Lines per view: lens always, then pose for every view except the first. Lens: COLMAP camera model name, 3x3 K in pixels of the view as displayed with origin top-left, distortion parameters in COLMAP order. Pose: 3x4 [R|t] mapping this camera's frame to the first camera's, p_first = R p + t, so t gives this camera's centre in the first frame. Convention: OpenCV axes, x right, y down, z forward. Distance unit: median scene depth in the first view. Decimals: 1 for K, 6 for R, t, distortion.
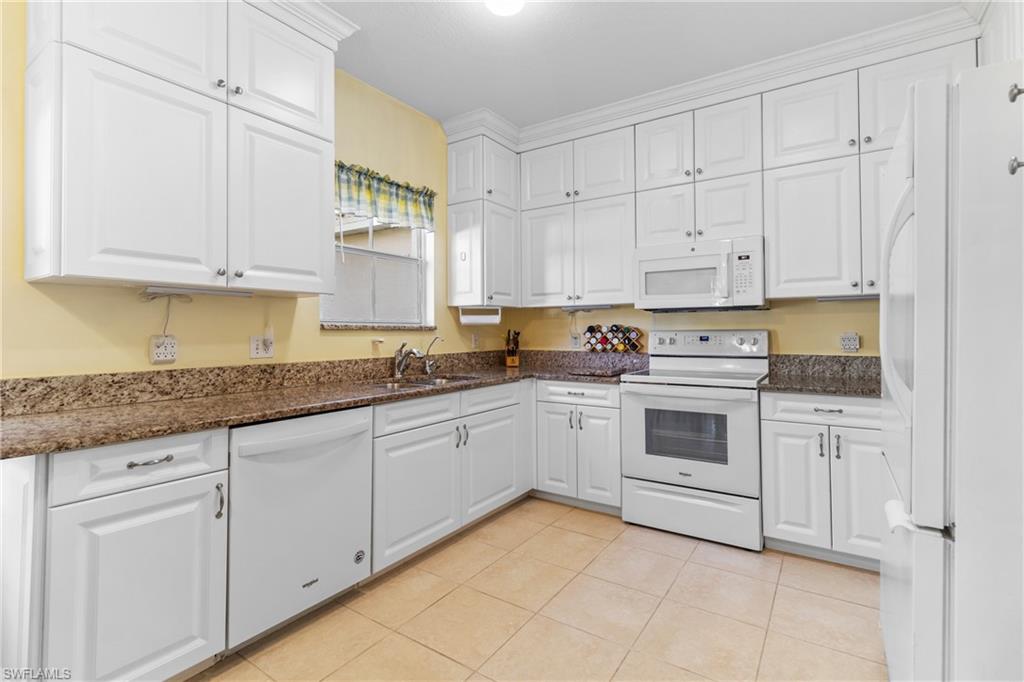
lens RADIAL K [[476.0, 0, 513.1], [0, 476.0, 324.3], [0, 0, 1]] dist [0.010323, -0.002248]
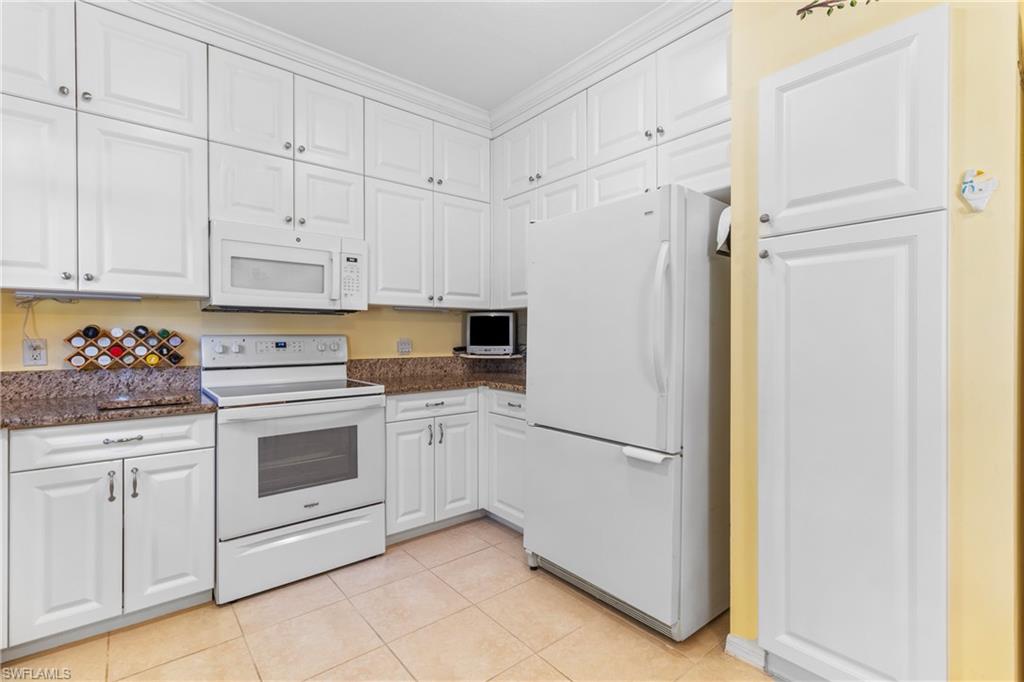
lens RADIAL K [[476.0, 0, 516.1], [0, 476.0, 338.6], [0, 0, 1]] dist [0.010323, -0.002248]
pose [[0.286313, 0.000253, 0.958136, -0.320281], [-0.015129, 0.999876, 0.004257, 0.009104], [-0.958017, -0.015715, 0.286282, 0.381708]]
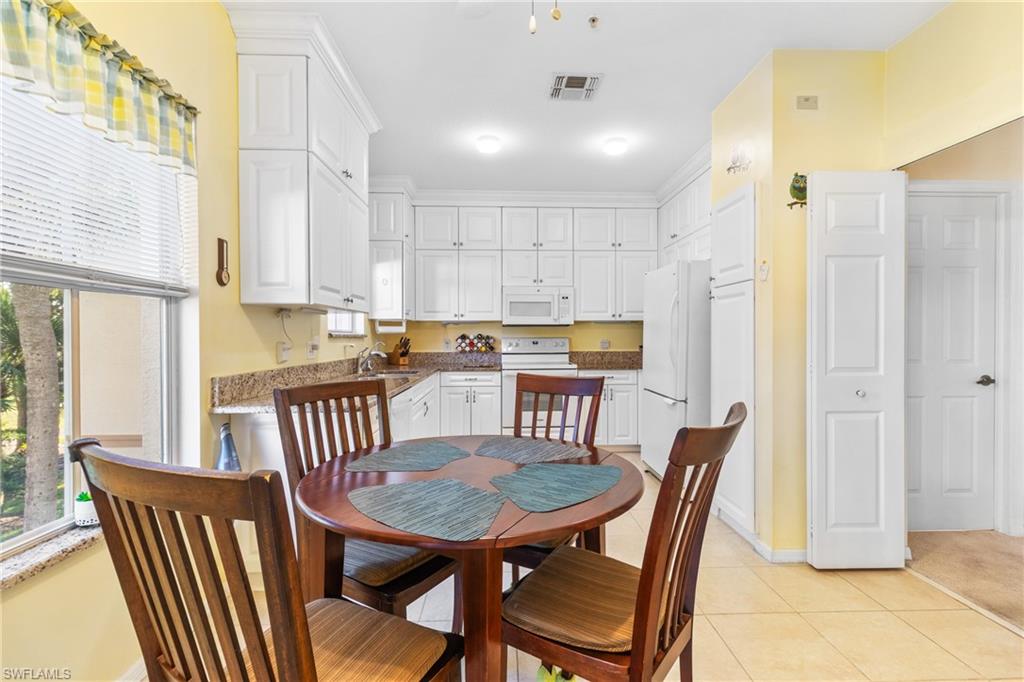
lens RADIAL K [[476.0, 0, 513.4], [0, 476.0, 338.5], [0, 0, 1]] dist [0.010323, -0.002248]
pose [[0.813205, -0.000399, 0.581978, -0.682705], [-0.010429, 0.999829, 0.015259, -0.010509], [-0.581884, -0.018478, 0.813062, -0.334354]]
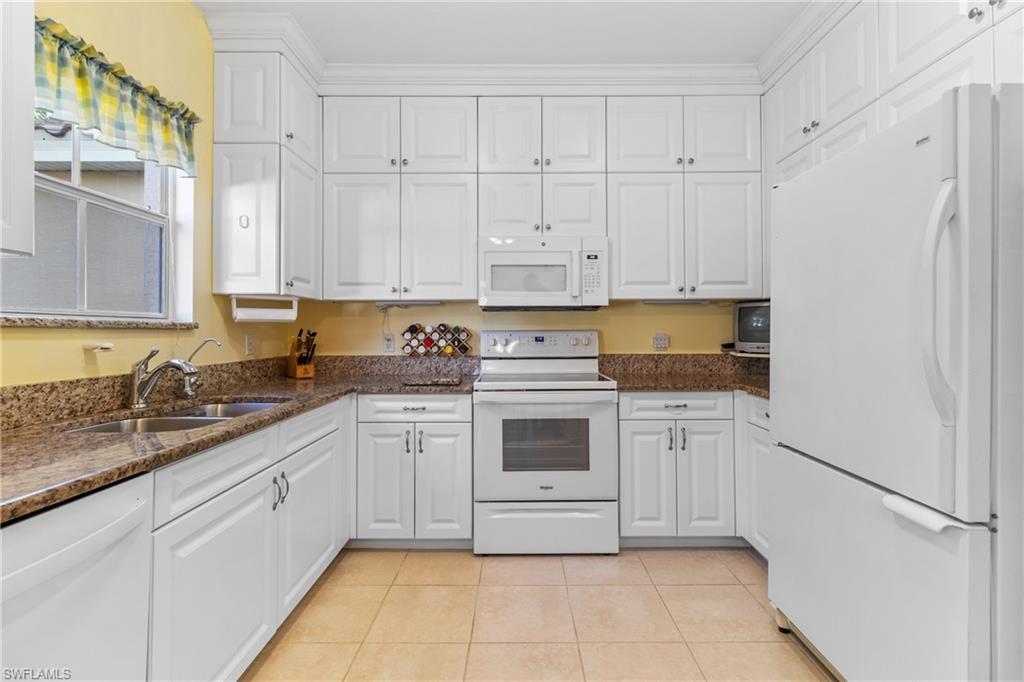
lens RADIAL K [[476.0, 0, 511.0], [0, 476.0, 324.0], [0, 0, 1]] dist [0.010323, -0.002248]
pose [[0.834868, 0.010933, 0.550341, -0.187801], [-0.008813, 0.999940, -0.006496, 0.006470], [-0.550379, 0.000573, 0.834915, 0.251355]]
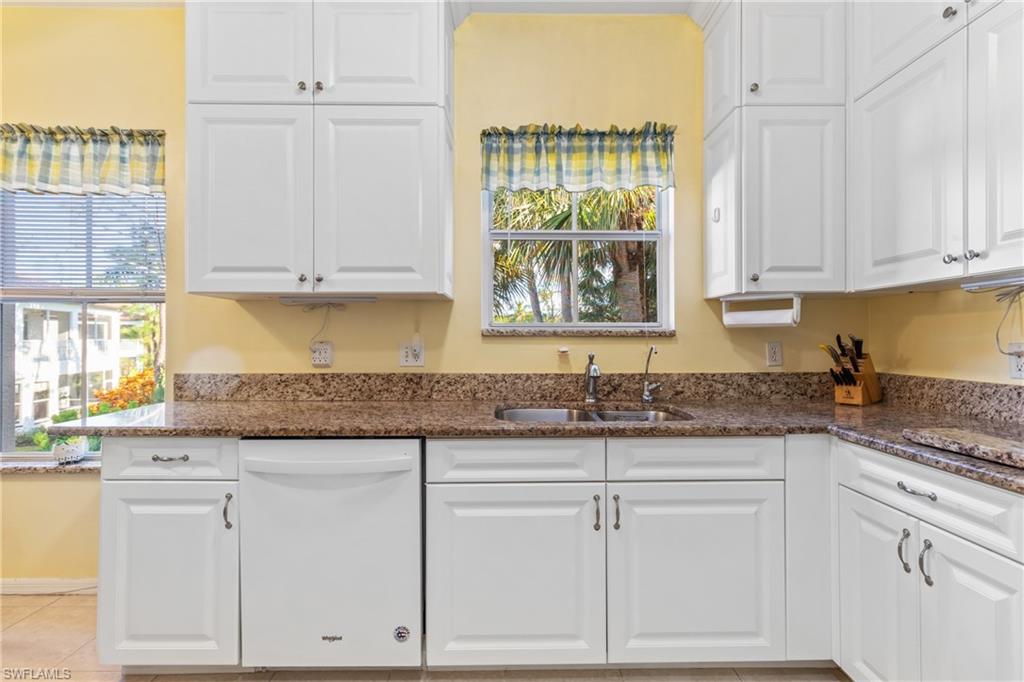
lens RADIAL K [[476.0, 0, 517.0], [0, 476.0, 336.6], [0, 0, 1]] dist [0.010323, -0.002248]
pose [[0.570385, -0.000891, -0.821377, 0.291943], [0.011437, 0.999911, 0.006857, 0.006432], [0.821298, -0.013305, 0.570344, 0.515648]]
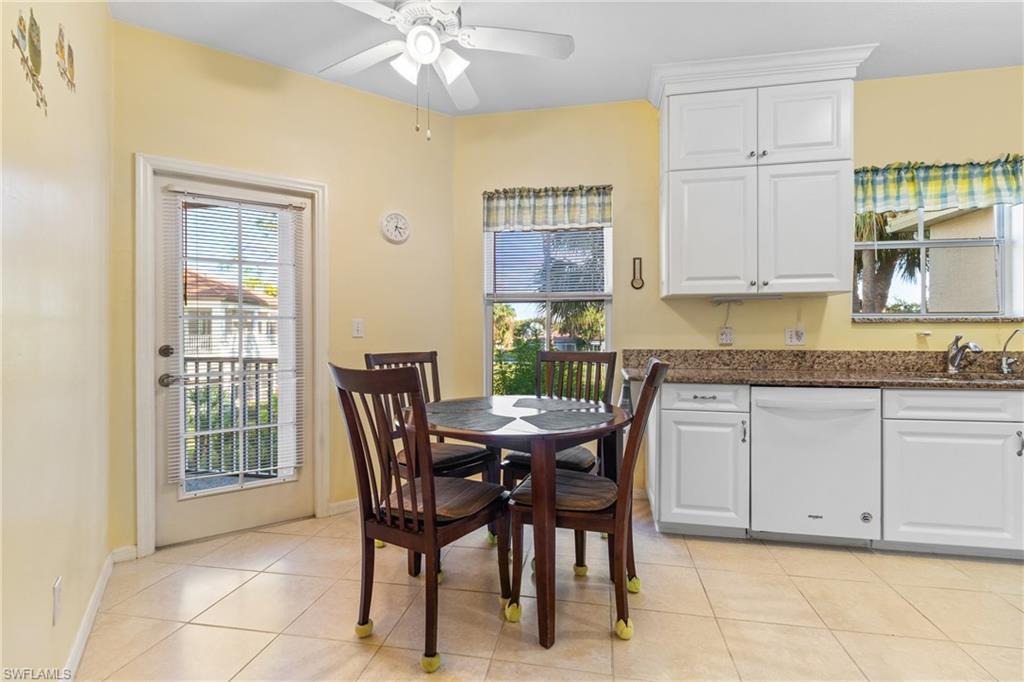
lens RADIAL K [[476.0, 0, 515.7], [0, 476.0, 333.5], [0, 0, 1]] dist [0.010323, -0.002248]
pose [[0.402220, 0.000357, -0.915543, 0.282254], [0.014511, 0.999872, 0.006765, 0.015660], [0.915428, -0.016006, 0.402164, -0.166774]]
